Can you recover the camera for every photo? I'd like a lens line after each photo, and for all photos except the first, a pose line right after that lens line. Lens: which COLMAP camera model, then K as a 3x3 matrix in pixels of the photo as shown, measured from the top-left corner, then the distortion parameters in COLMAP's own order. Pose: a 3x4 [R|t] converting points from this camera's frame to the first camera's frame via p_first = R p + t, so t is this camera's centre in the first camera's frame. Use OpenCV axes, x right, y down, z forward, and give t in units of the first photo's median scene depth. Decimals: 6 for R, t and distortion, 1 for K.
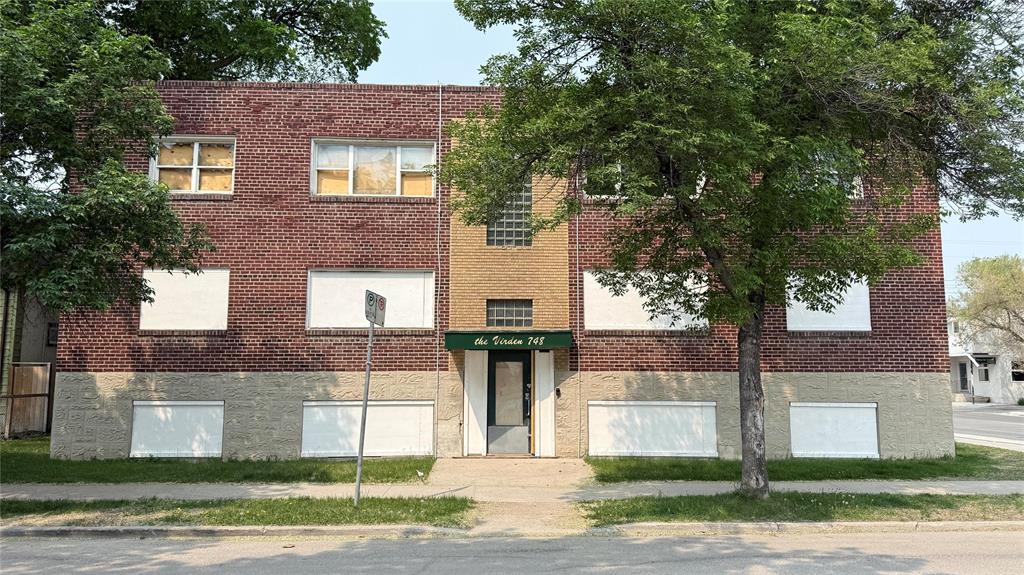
lens RADIAL K [[719.5, 0, 507.6], [0, 719.5, 295.0], [0, 0, 1]] dist [0.126220, -0.219164]
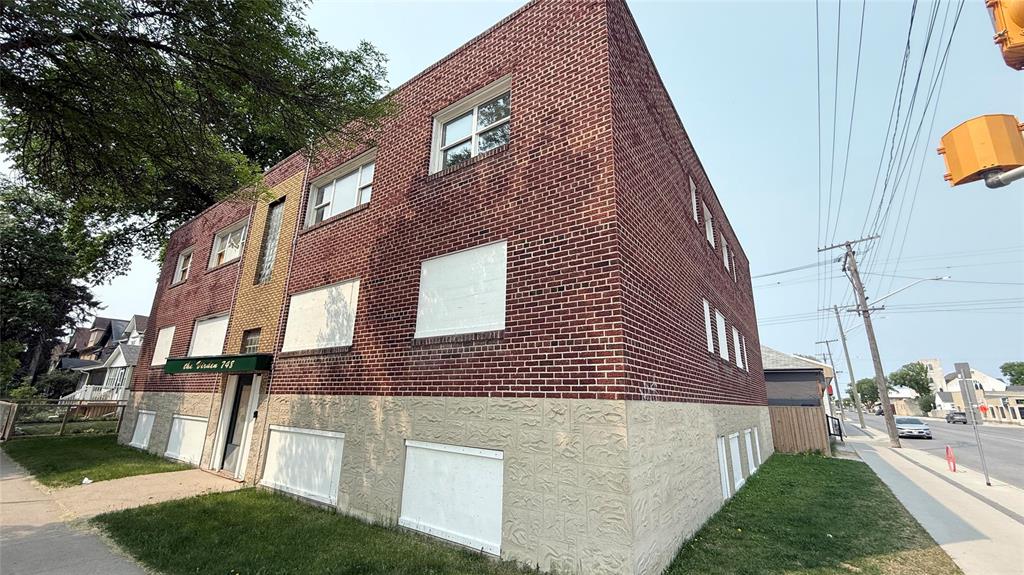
lens RADIAL K [[408.5, 0, 512.0], [0, 408.5, 287.5], [0, 0, 1]] dist [-0.001516, -0.000190]
pose [[0.797999, -0.145369, -0.584864, 0.724557], [0.051142, 0.983306, -0.174623, 0.076195], [0.600485, 0.109438, 0.792112, 0.735481]]
